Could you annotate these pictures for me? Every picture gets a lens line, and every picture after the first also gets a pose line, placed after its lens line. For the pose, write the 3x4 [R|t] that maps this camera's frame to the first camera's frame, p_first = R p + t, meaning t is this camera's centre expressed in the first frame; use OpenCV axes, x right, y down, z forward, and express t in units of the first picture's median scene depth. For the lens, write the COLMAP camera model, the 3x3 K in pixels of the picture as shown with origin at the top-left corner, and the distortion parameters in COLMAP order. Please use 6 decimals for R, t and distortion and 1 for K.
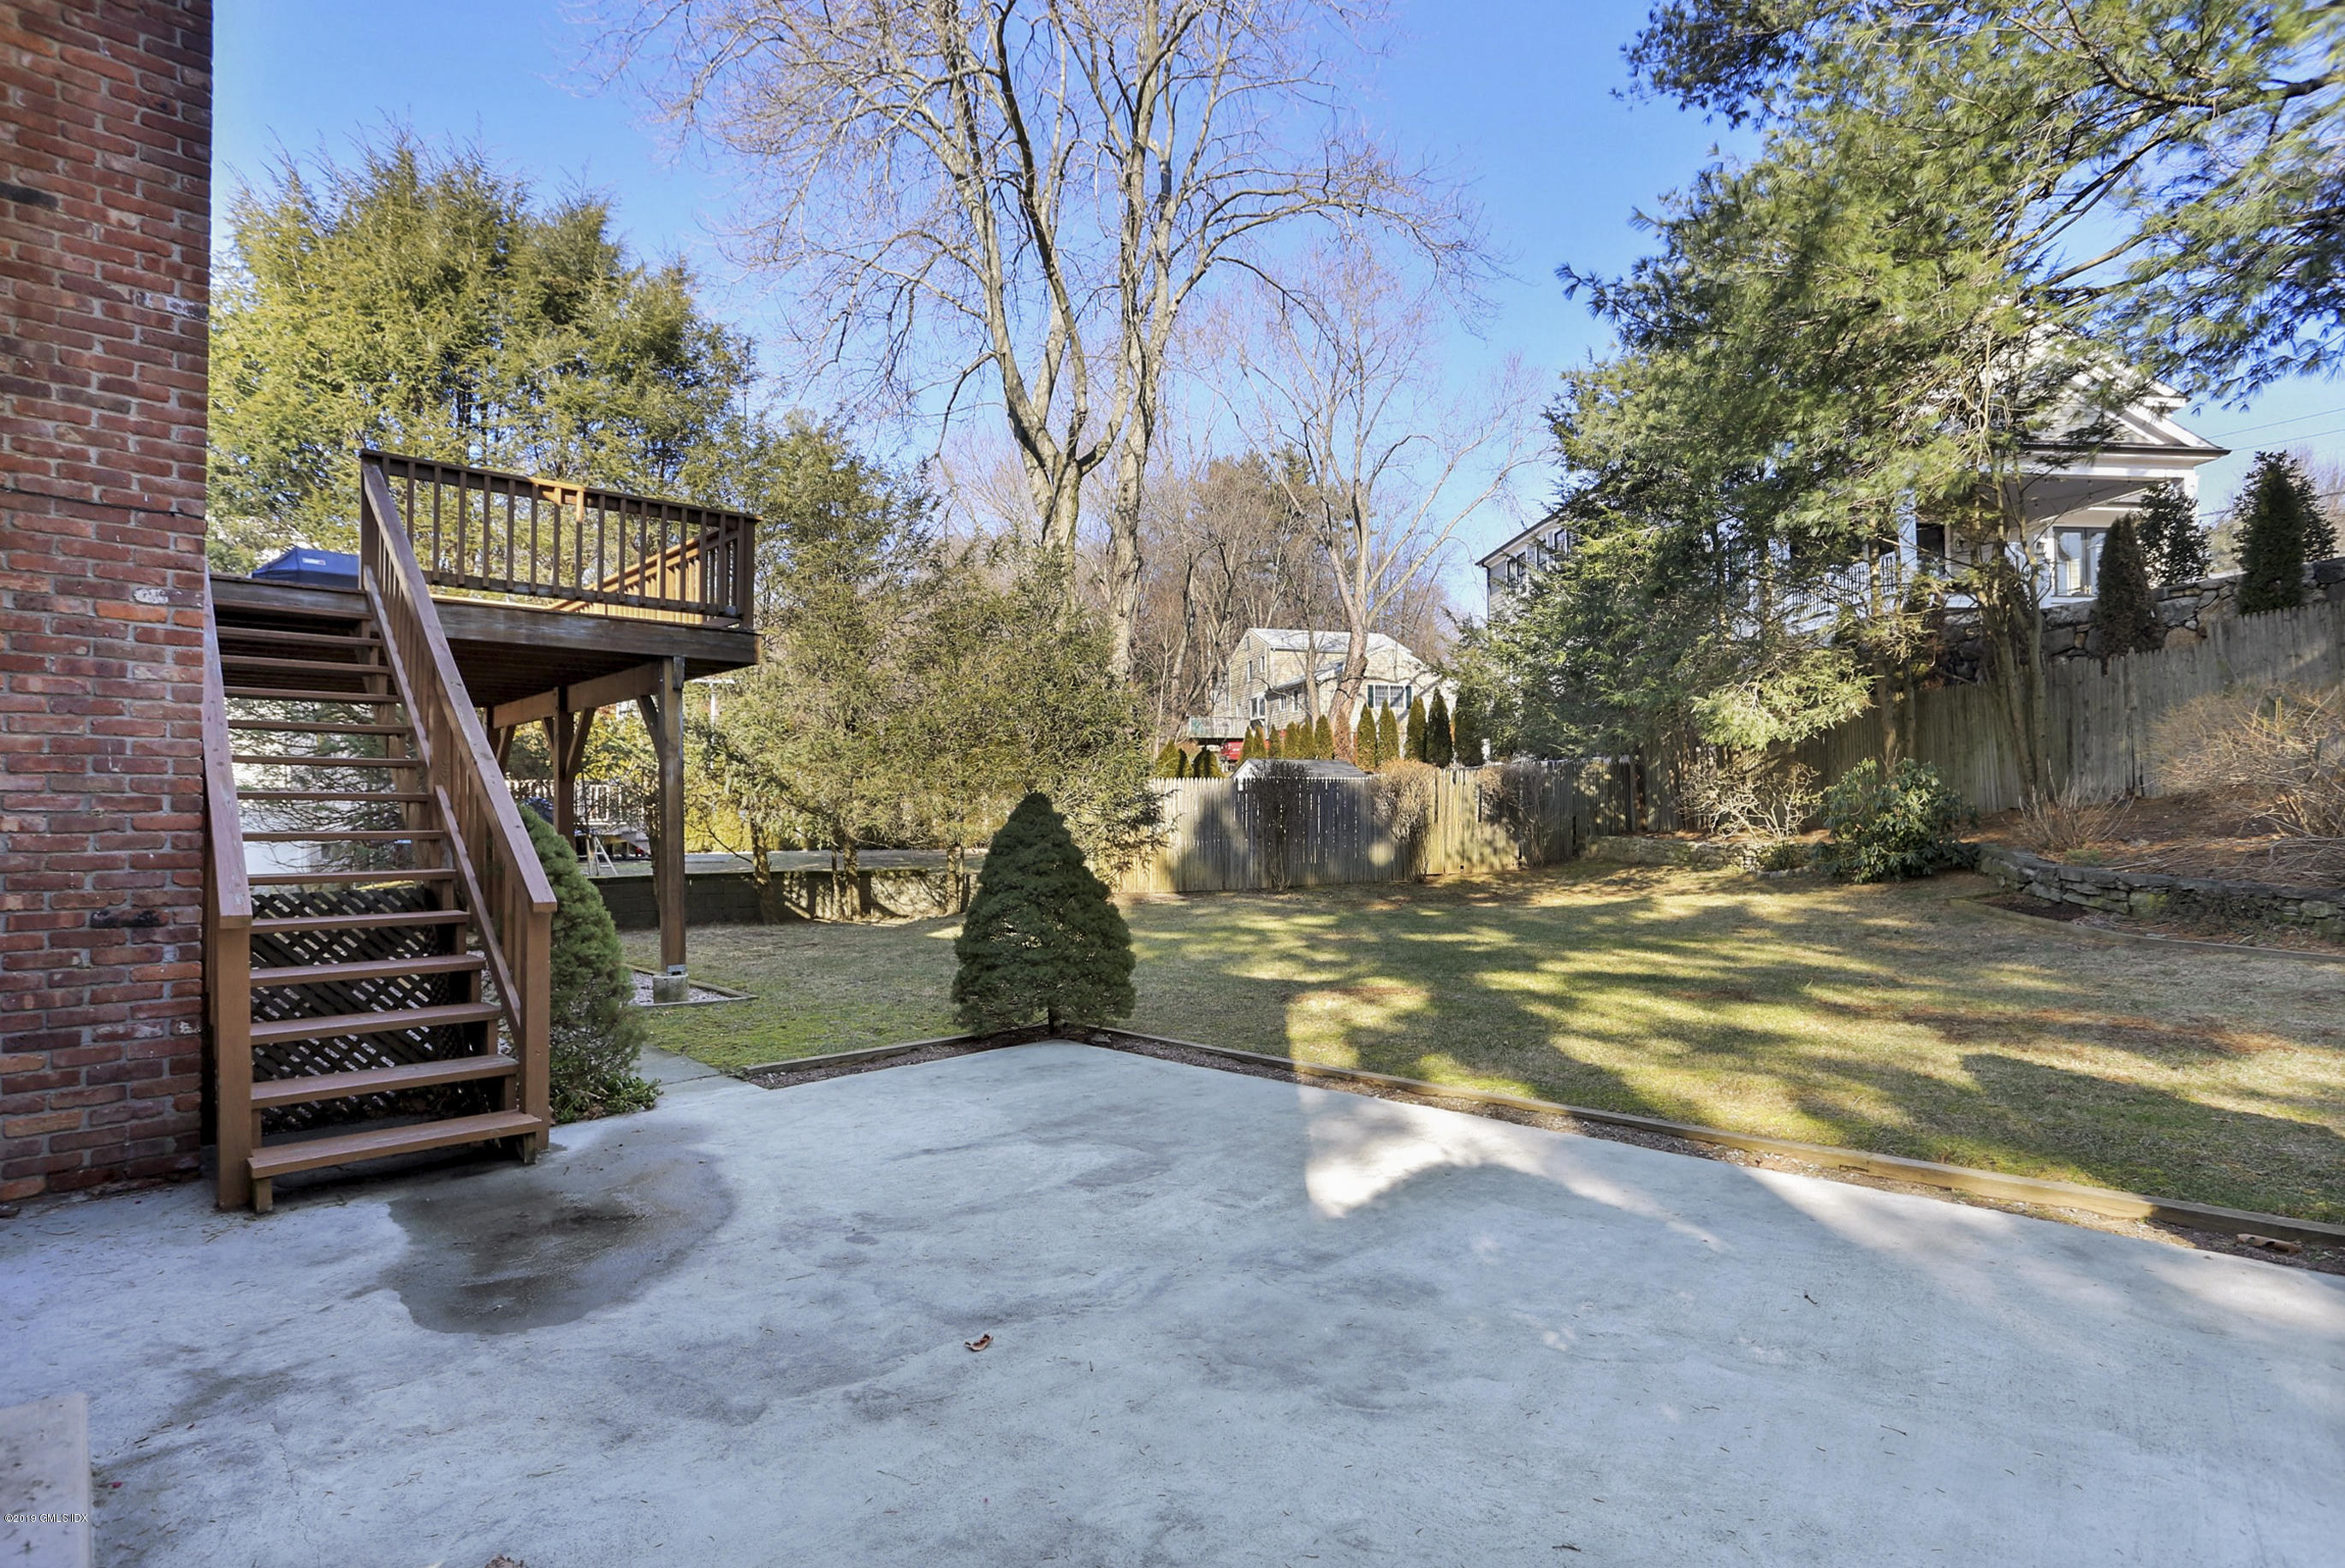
lens RADIAL K [[1179.8, 0, 1172.5], [0, 1179.8, 784.0], [0, 0, 1]] dist [-0.001400, -0.000309]
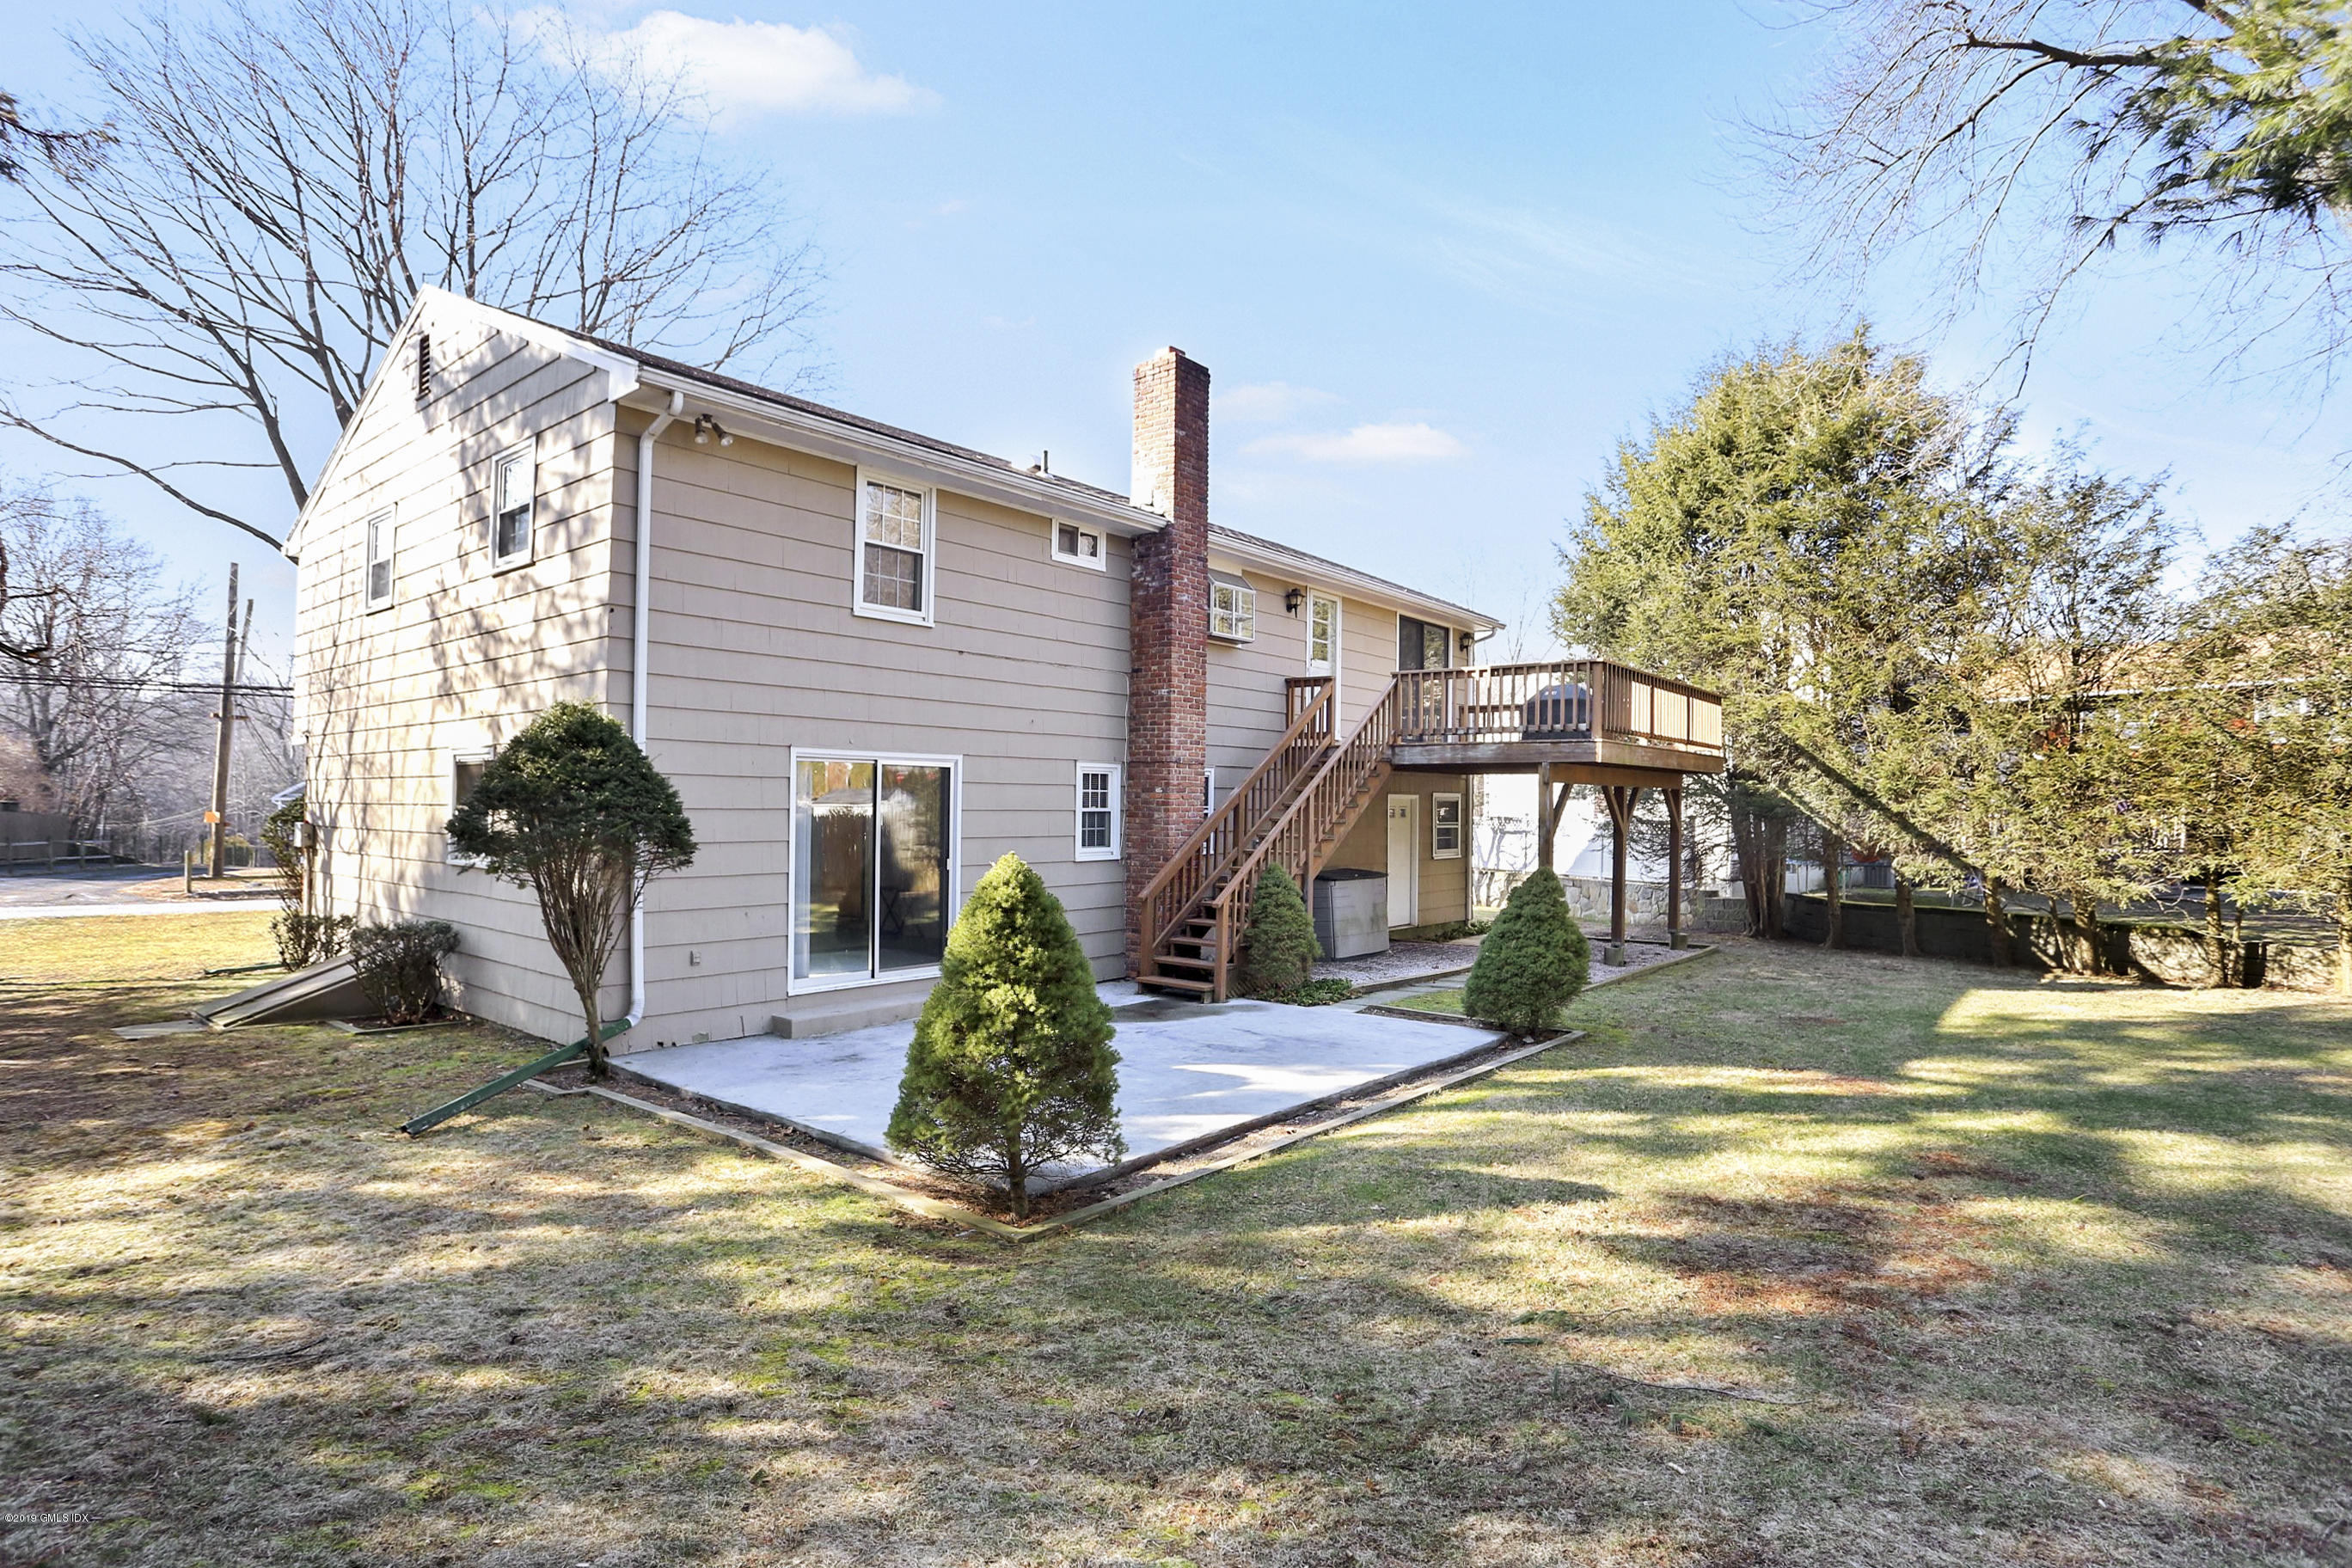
lens RADIAL K [[1183.2, 0, 1176.0], [0, 1183.2, 784.0], [0, 0, 1]] dist [-0.001400, -0.000309]
pose [[0.124253, -0.010807, -0.992192, 0.656901], [0.014789, 0.999850, -0.009038, -0.043709], [0.992140, -0.013551, 0.124394, 0.199693]]
